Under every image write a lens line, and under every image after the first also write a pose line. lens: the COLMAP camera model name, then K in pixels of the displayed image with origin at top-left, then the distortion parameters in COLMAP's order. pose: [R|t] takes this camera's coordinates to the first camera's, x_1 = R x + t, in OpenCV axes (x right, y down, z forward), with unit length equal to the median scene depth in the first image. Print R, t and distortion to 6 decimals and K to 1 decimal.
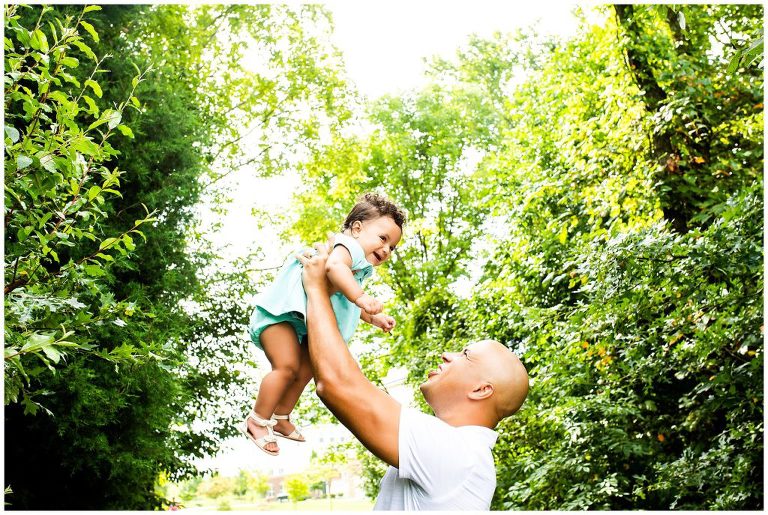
lens RADIAL K [[723.8, 0, 382.0], [0, 723.8, 270.2], [0, 0, 1]] dist [-0.018117, 0.000000]
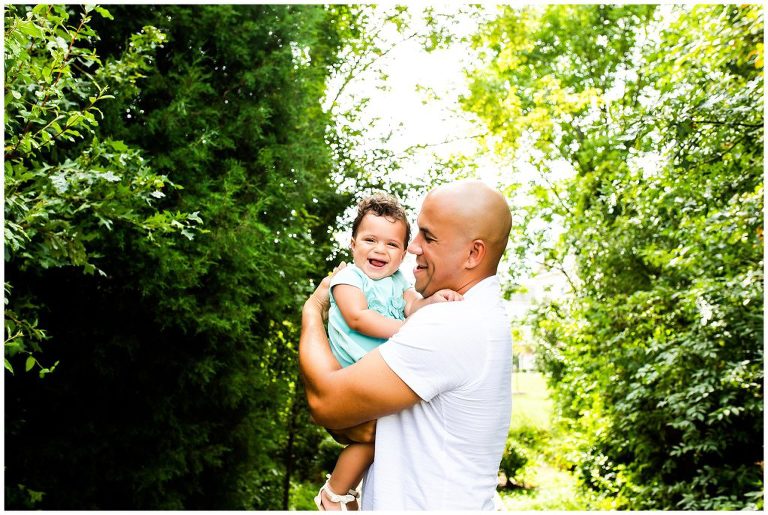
lens RADIAL K [[723.8, 0, 391.1], [0, 723.8, 249.4], [0, 0, 1]] dist [-0.018117, 0.000000]
pose [[0.965395, 0.020617, -0.259975, 0.082203], [0.015949, 0.990337, 0.137762, 0.003271], [0.260303, -0.137141, 0.955738, 0.010635]]
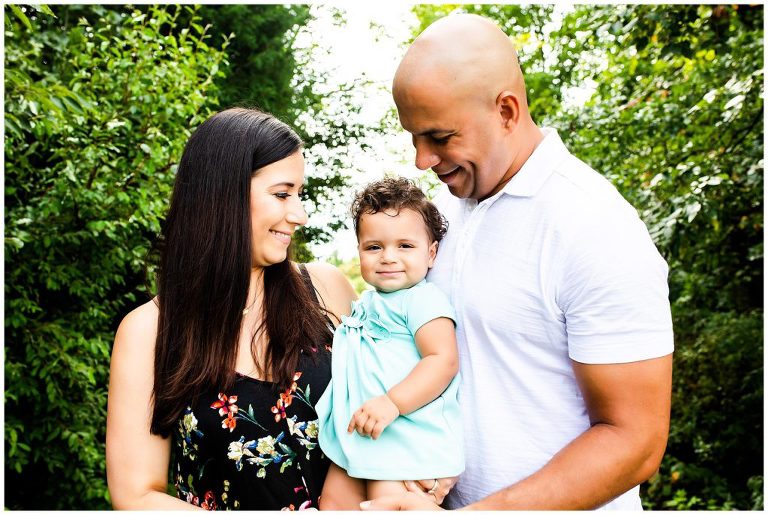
lens RADIAL K [[723.8, 0, 380.7], [0, 723.8, 259.5], [0, 0, 1]] dist [-0.018117, 0.000000]
pose [[0.980781, 0.054933, -0.187221, 0.095149], [-0.002683, 0.963256, 0.268572, -0.055941], [0.195095, -0.262908, 0.944890, -0.176918]]
